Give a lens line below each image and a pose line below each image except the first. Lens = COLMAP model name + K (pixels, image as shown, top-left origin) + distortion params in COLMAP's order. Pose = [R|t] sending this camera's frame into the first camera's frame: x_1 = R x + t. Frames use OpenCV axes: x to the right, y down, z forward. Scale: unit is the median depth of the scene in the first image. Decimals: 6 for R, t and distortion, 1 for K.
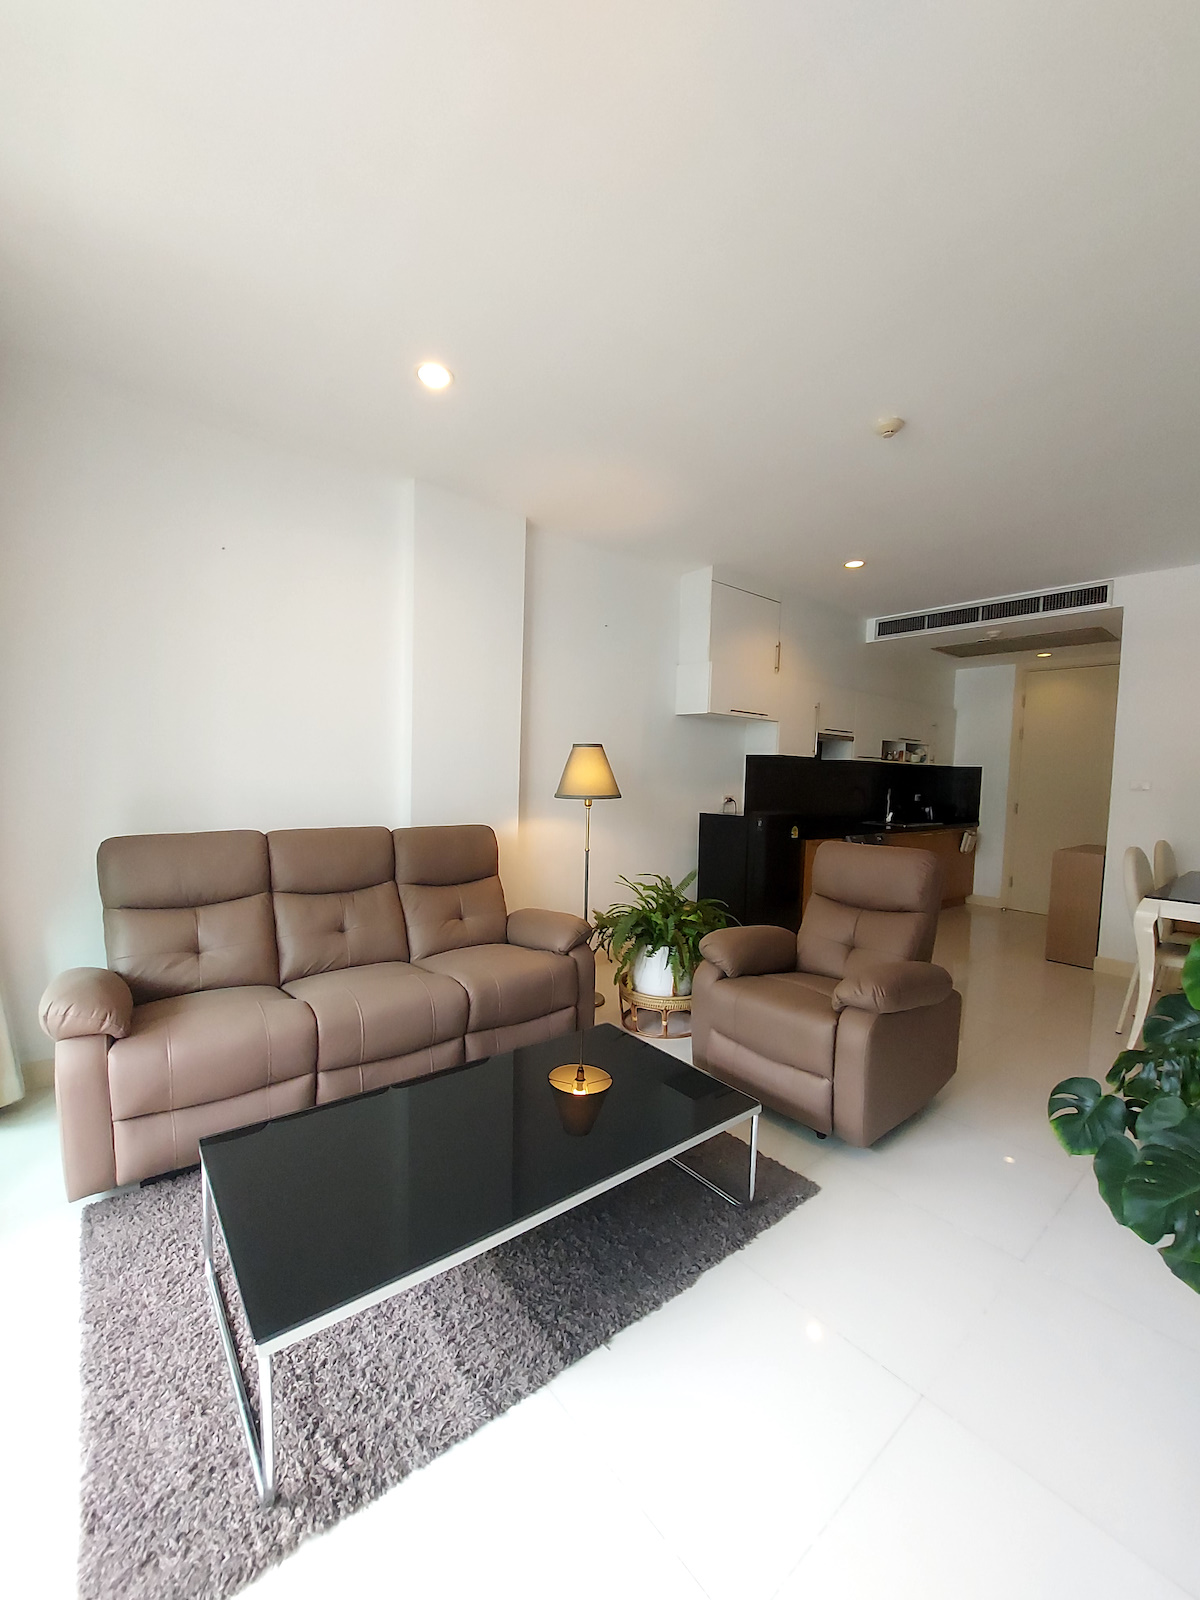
lens RADIAL K [[636.9, 0, 603.4], [0, 636.9, 807.1], [0, 0, 1]] dist [-0.002384, -0.006413]
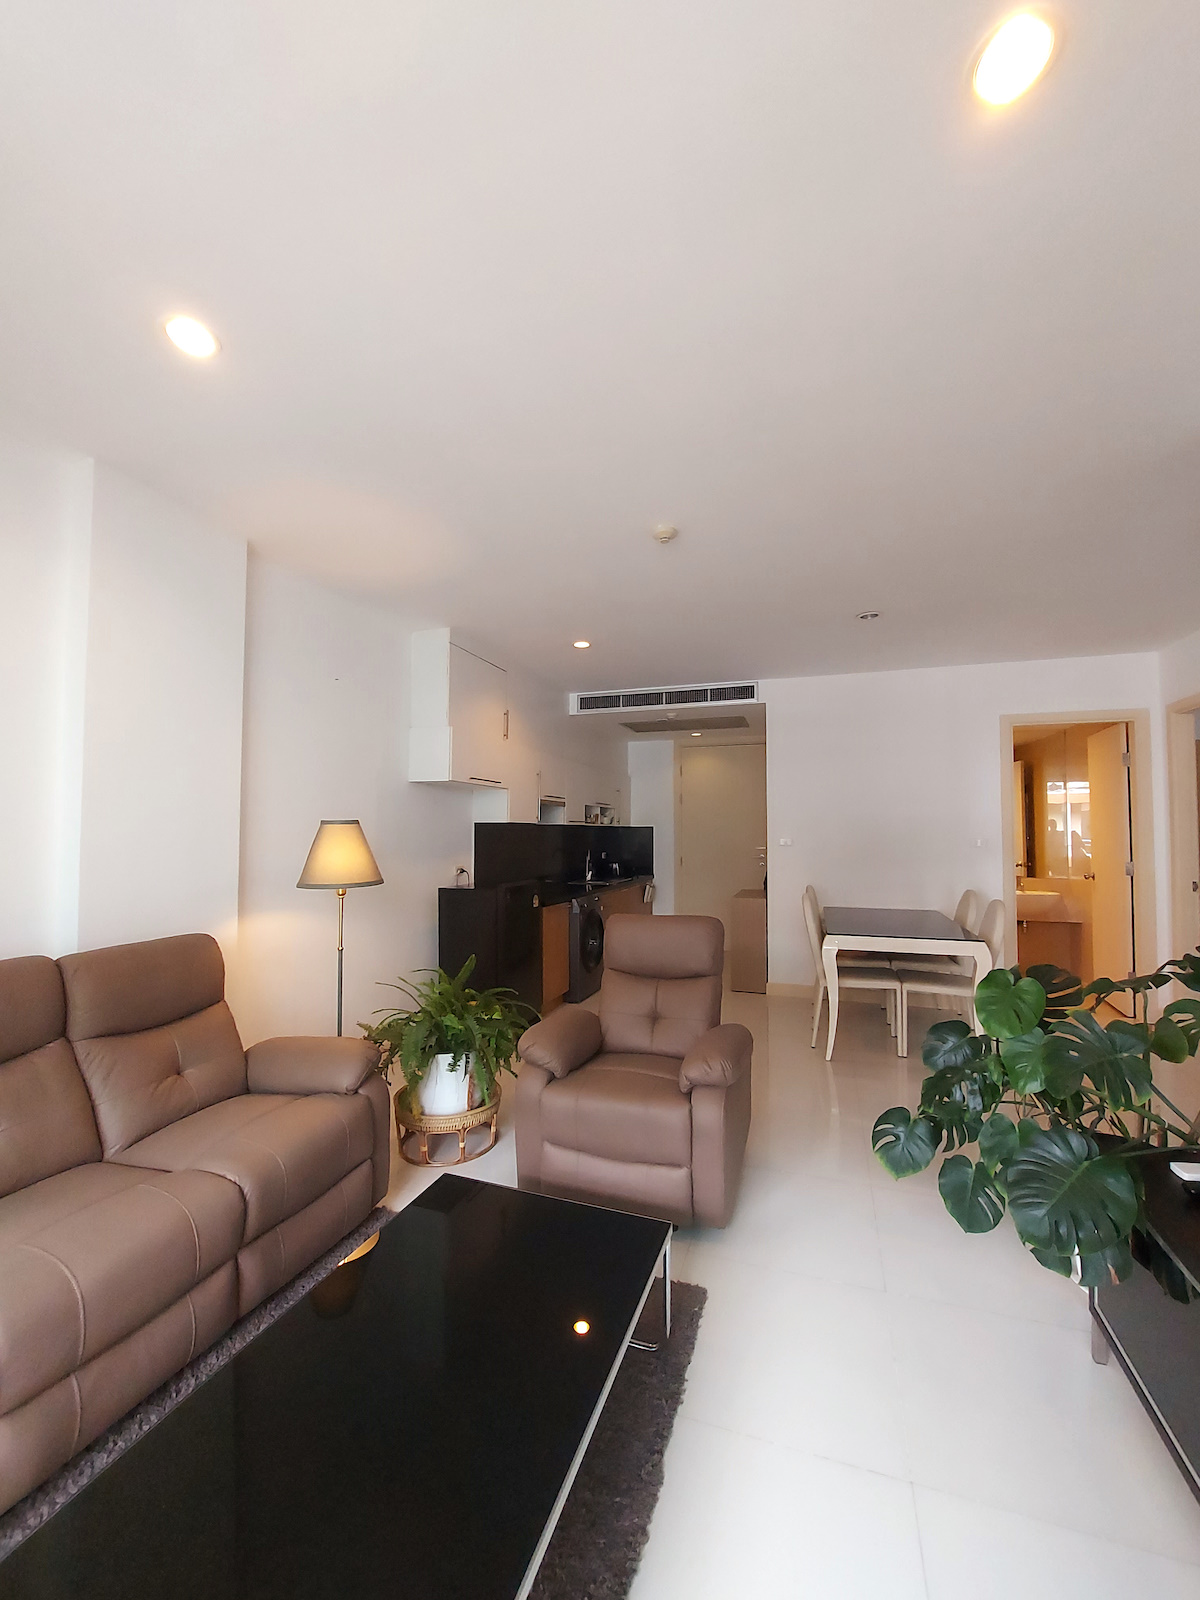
lens RADIAL K [[636.9, 0, 603.4], [0, 636.9, 807.1], [0, 0, 1]] dist [-0.002384, -0.006413]
pose [[0.851778, -0.007432, 0.523850, -0.176543], [0.052757, 0.996033, -0.071652, -0.040455], [-0.521239, 0.088669, 0.848792, 0.124068]]
